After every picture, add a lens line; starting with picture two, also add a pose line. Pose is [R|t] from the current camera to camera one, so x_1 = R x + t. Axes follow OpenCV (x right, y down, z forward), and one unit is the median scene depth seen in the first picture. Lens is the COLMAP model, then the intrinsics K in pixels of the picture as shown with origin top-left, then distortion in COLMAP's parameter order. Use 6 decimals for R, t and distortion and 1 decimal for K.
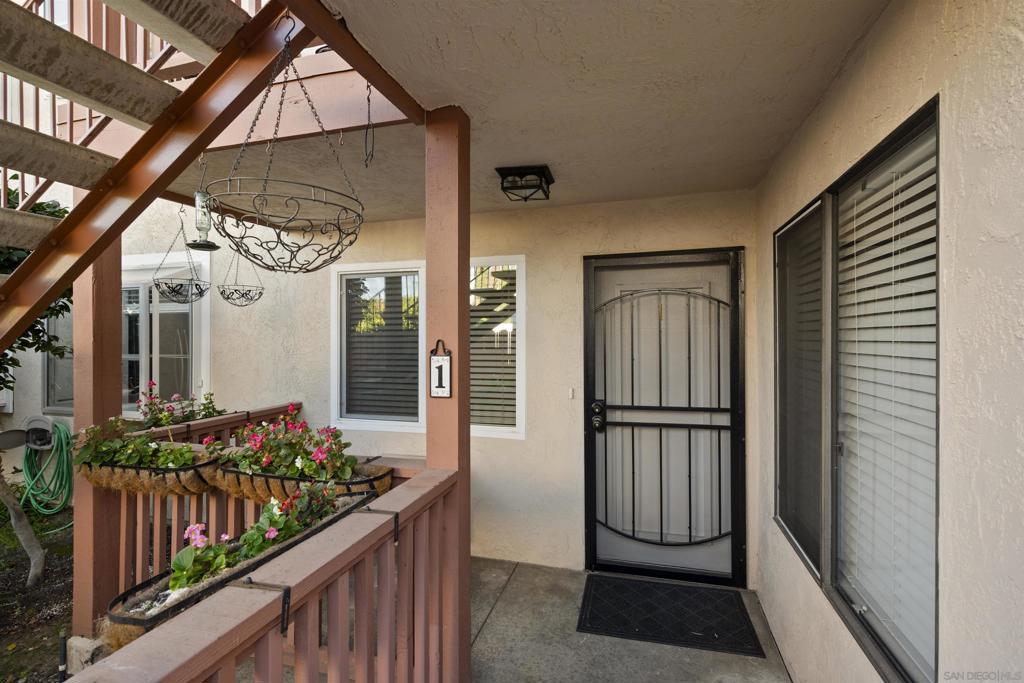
lens RADIAL K [[480.6, 0, 512.0], [0, 480.6, 341.5], [0, 0, 1]] dist [0.000808, 0.000132]
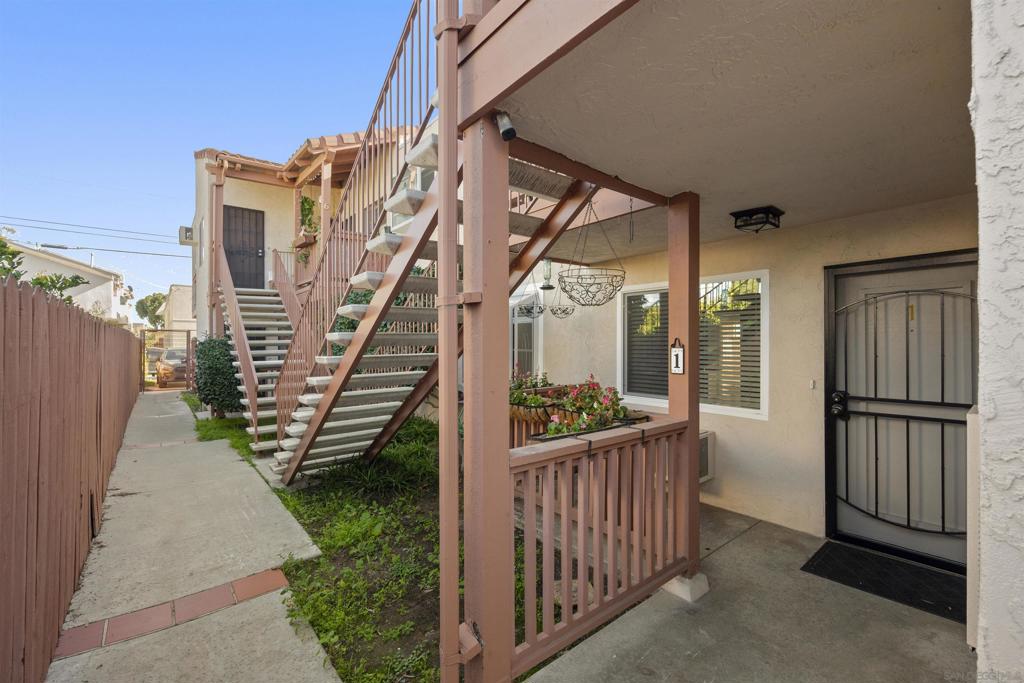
lens RADIAL K [[446.2, 0, 508.6], [0, 446.2, 346.9], [0, 0, 1]] dist [-0.002619, -0.000489]
pose [[0.818026, 0.006193, -0.575148, 0.145804], [-0.001154, 0.999958, 0.009126, 0.007581], [0.575180, -0.006801, 0.817998, -0.321741]]
